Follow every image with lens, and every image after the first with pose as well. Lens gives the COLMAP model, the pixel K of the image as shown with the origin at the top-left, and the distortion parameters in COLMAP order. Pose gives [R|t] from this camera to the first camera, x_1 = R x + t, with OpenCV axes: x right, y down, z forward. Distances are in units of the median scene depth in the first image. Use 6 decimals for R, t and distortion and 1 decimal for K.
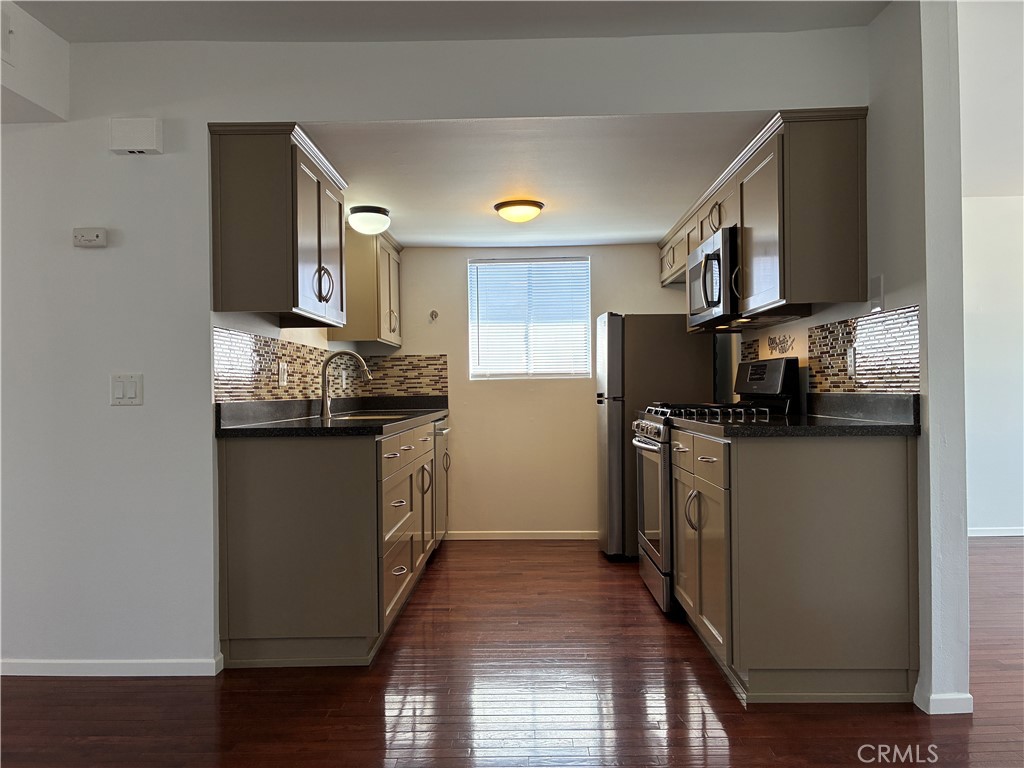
lens RADIAL K [[767.1, 0, 516.6], [0, 767.1, 387.3], [0, 0, 1]] dist [0.043824, -0.047157]
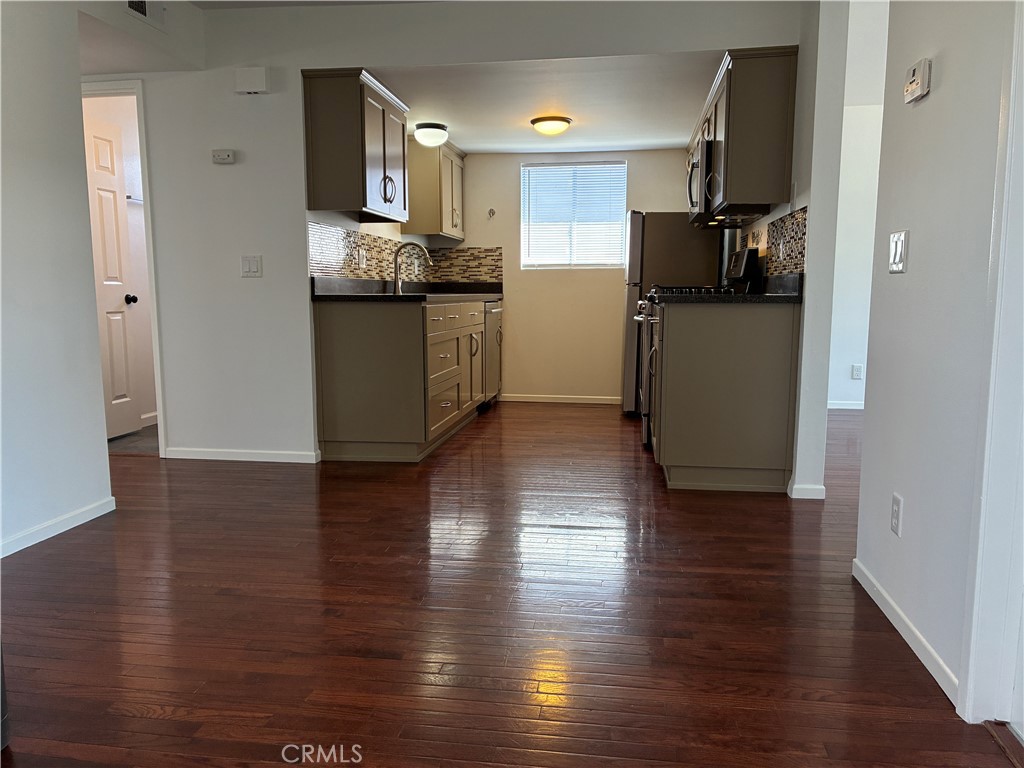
lens RADIAL K [[767.1, 0, 519.0], [0, 767.1, 388.2], [0, 0, 1]] dist [0.043824, -0.047157]
pose [[0.991785, 0.029289, -0.124517, 0.114733], [-0.012902, 0.991374, 0.130426, 0.023314], [0.127263, -0.127748, 0.983608, -0.248176]]
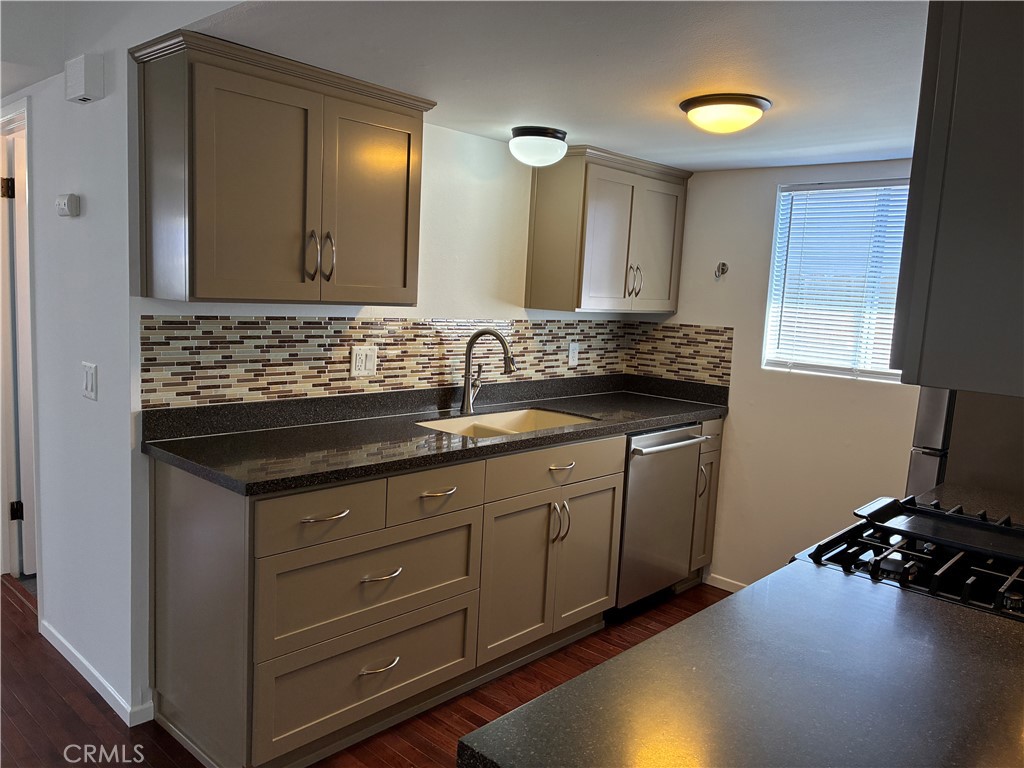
lens RADIAL K [[767.1, 0, 509.5], [0, 767.1, 382.5], [0, 0, 1]] dist [0.043824, -0.047157]
pose [[0.740818, 0.131655, -0.658677, 0.286360], [-0.060059, 0.989659, 0.130263, -0.093067], [0.669015, -0.056942, 0.741064, 0.449584]]
